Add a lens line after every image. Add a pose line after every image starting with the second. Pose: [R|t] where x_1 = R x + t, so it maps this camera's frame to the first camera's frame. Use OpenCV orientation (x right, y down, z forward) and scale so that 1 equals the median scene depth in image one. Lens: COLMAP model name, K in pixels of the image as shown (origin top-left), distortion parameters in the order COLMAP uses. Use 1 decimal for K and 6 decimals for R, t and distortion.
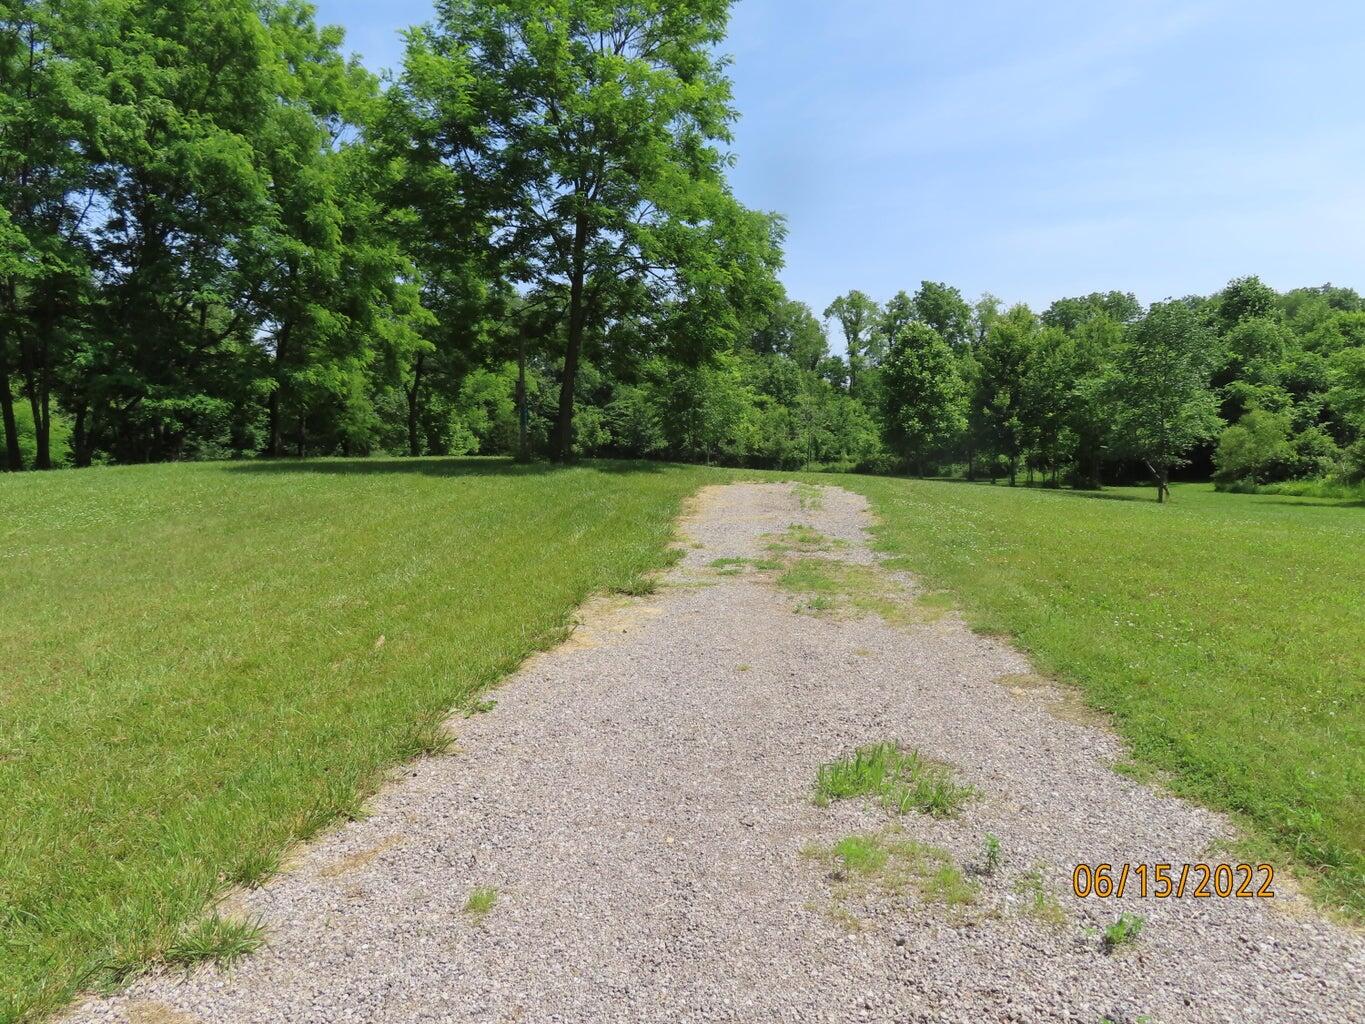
lens RADIAL K [[1058.2, 0, 681.1], [0, 1058.2, 510.2], [0, 0, 1]] dist [-0.000030, -0.003857]
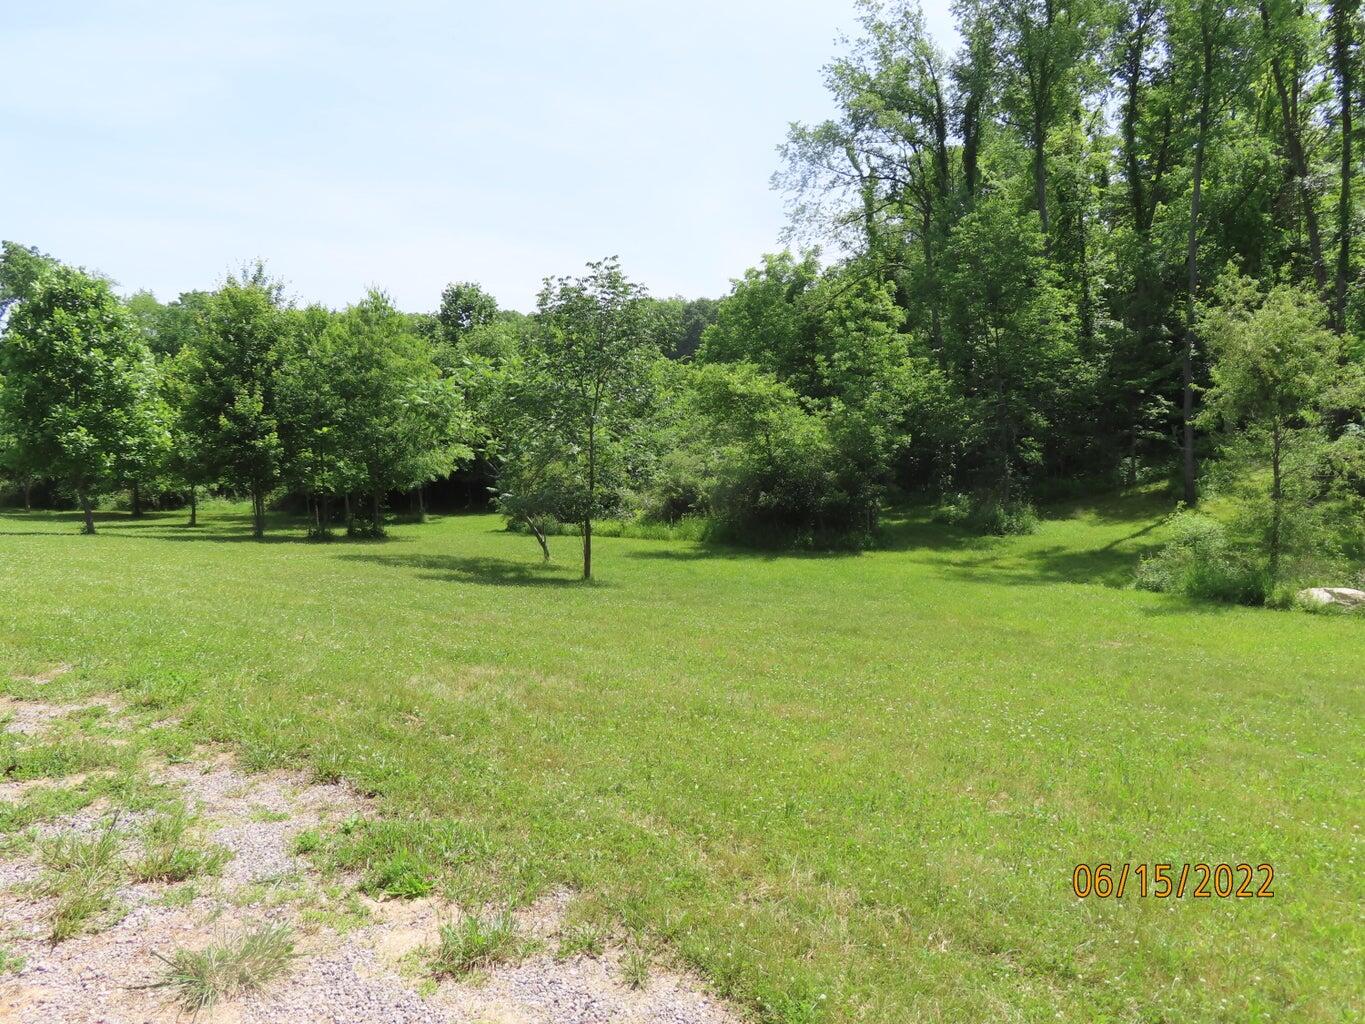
lens RADIAL K [[1058.2, 0, 680.3], [0, 1058.2, 517.7], [0, 0, 1]] dist [-0.000030, -0.003857]
pose [[0.690416, -0.024776, 0.722988, 0.024784], [0.025189, 0.999631, 0.010202, -0.034516], [-0.722974, 0.011167, 0.690785, 0.353928]]
